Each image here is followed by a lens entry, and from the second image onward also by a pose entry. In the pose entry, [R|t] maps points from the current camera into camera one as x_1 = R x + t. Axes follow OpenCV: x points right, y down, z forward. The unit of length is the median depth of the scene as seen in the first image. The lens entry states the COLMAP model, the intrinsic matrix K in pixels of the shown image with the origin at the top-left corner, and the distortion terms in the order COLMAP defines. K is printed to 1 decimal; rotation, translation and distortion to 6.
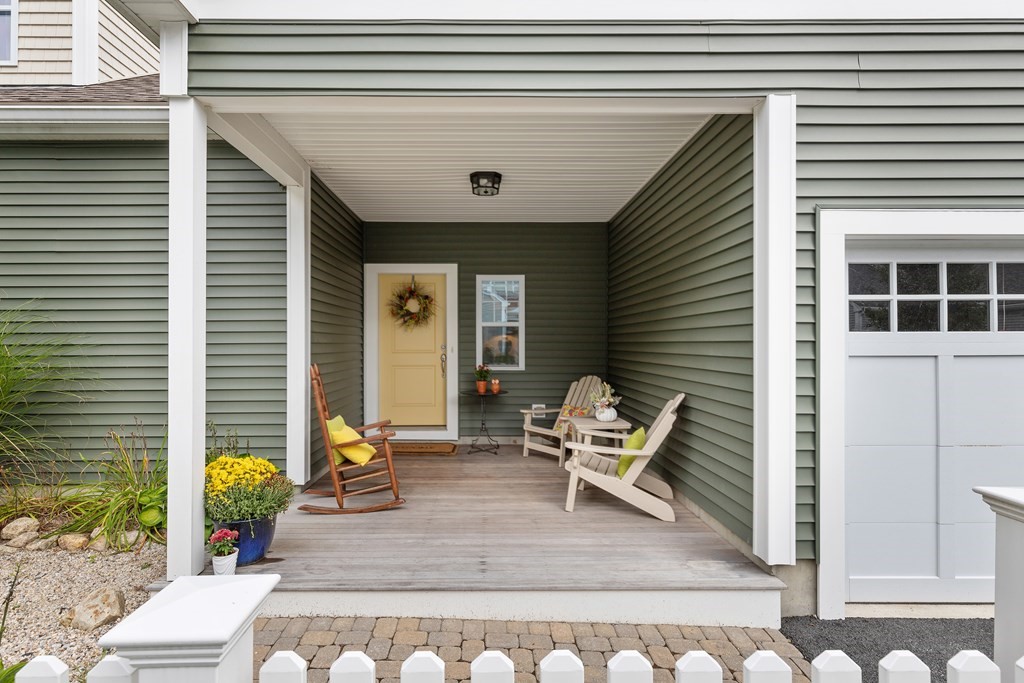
lens RADIAL K [[461.5, 0, 510.1], [0, 461.5, 340.6], [0, 0, 1]] dist [0.006831, -0.000754]
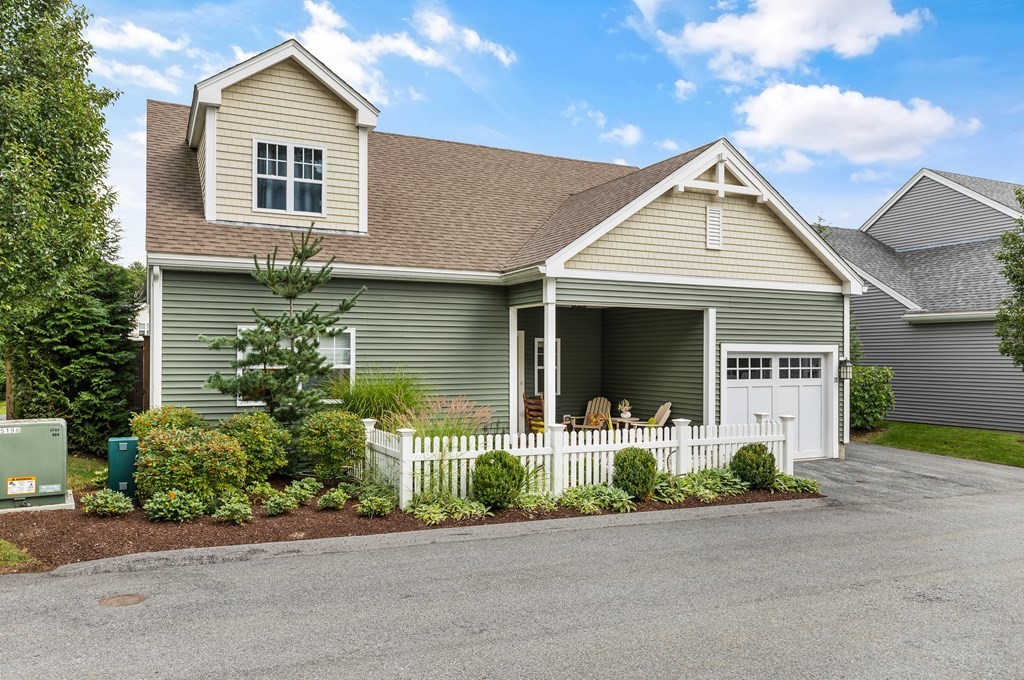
lens RADIAL K [[758.5, 0, 512.7], [0, 758.5, 344.8], [0, 0, 1]] dist [-0.029716, -0.001322]
pose [[0.903488, 0.012987, 0.428416, -2.795727], [-0.009413, 0.999901, -0.010460, -0.188936], [-0.428510, 0.005418, 0.903521, -3.031426]]
